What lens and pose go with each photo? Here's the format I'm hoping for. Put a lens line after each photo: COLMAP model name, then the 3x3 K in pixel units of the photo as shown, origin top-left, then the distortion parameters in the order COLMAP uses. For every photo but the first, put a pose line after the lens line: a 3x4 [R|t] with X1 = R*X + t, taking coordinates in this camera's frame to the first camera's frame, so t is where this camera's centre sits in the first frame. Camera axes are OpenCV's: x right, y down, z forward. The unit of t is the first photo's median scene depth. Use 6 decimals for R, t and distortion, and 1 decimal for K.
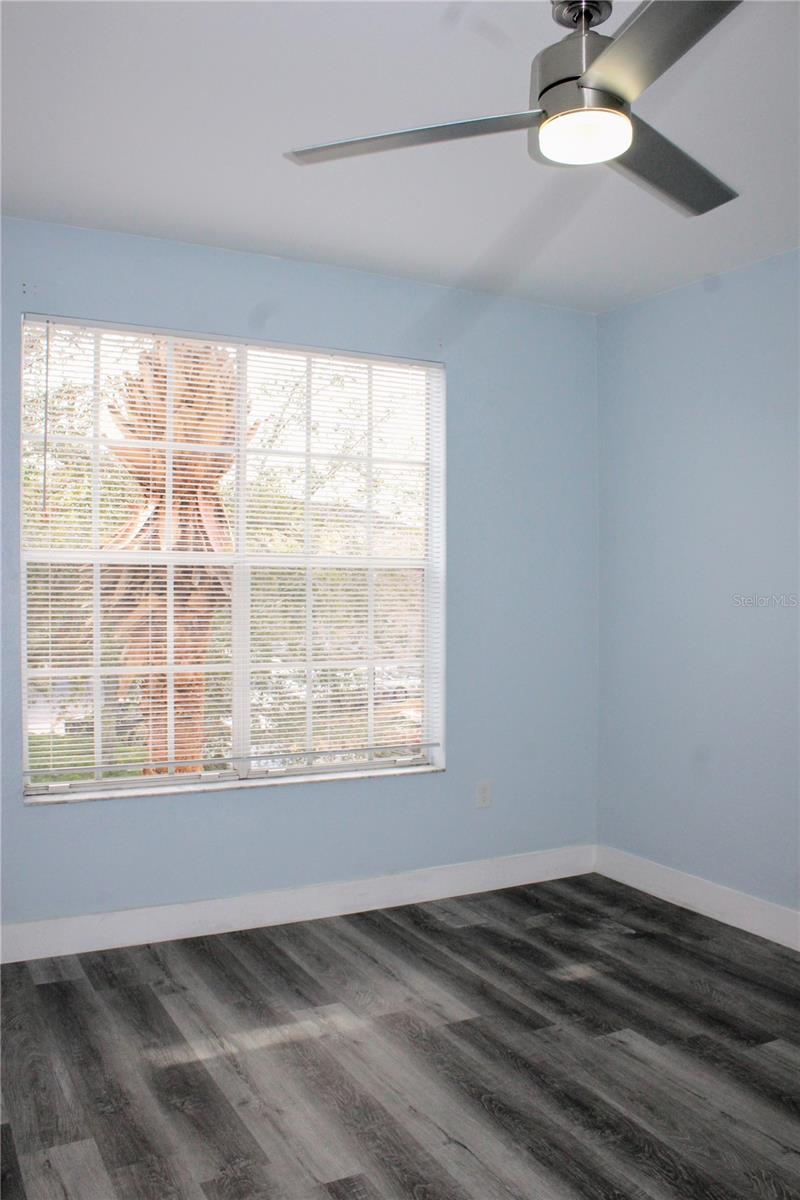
lens RADIAL K [[886.8, 0, 400.0], [0, 886.8, 600.0], [0, 0, 1]] dist [-0.094562, 0.001035]
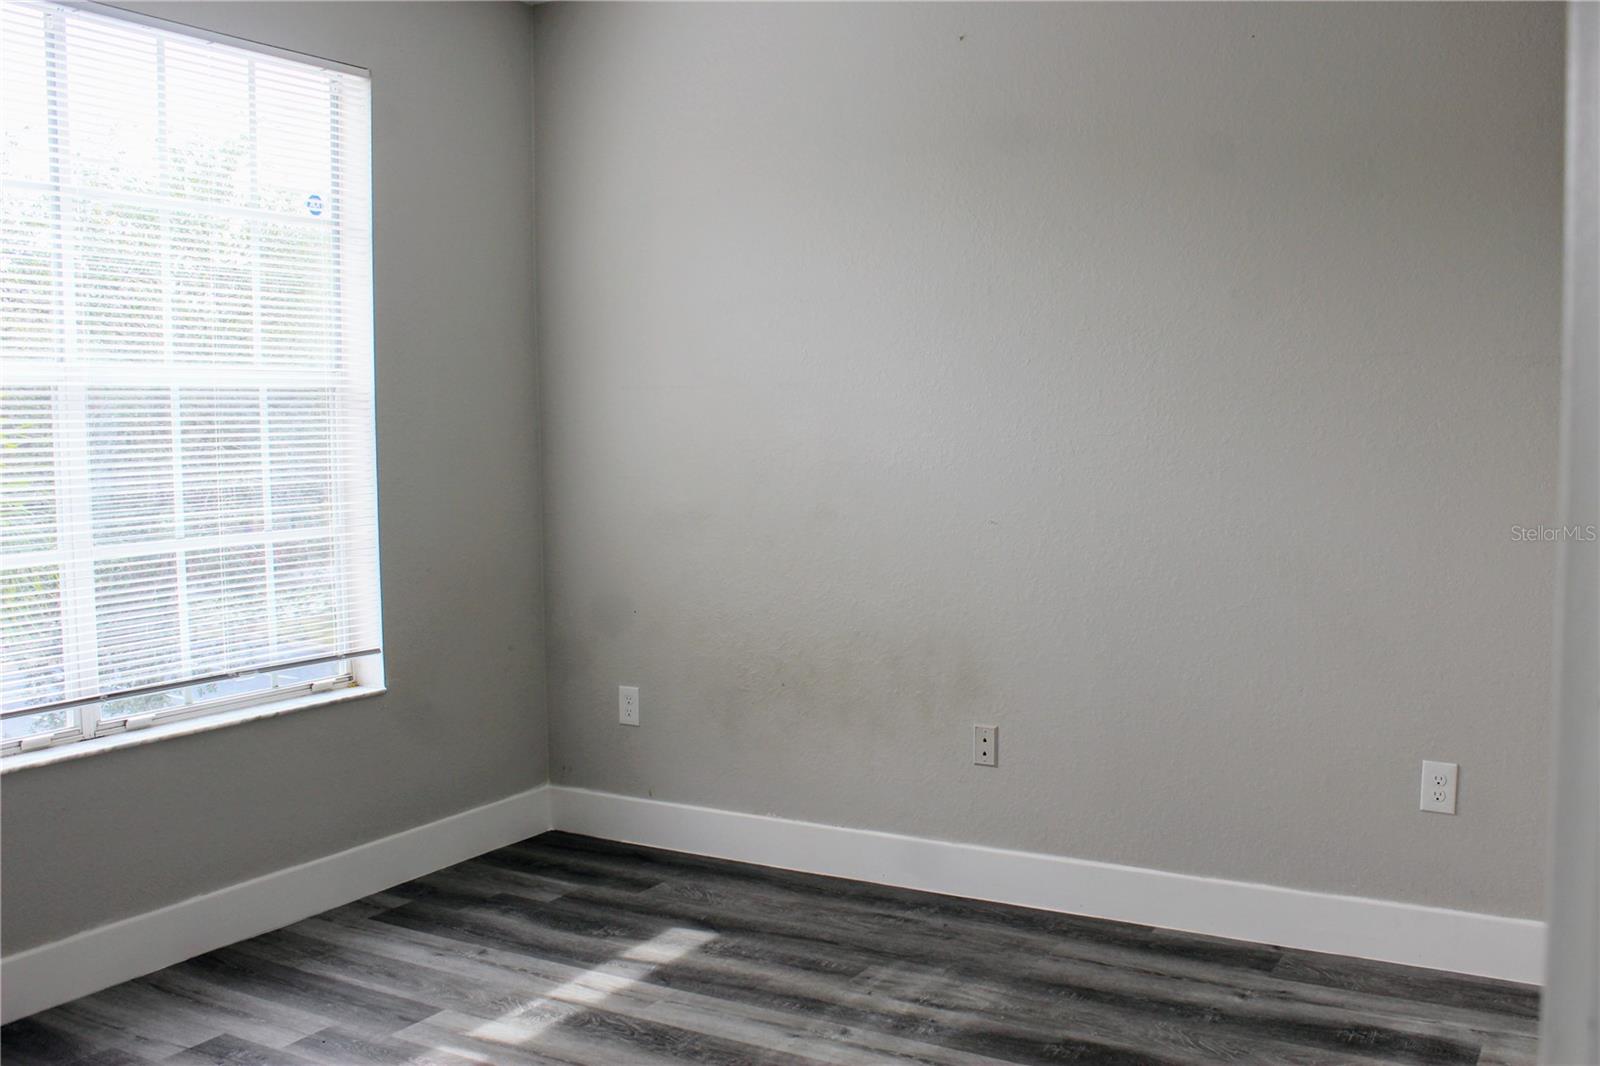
lens RADIAL K [[1596.0, 0, 800.0], [0, 1596.0, 533.0], [0, 0, 1]] dist [-0.005565, -0.000011]
pose [[0.835001, -0.055265, 0.547466, -0.343280], [0.022245, 0.997521, 0.066768, -0.000074], [-0.549798, -0.043573, 0.834160, -0.167518]]
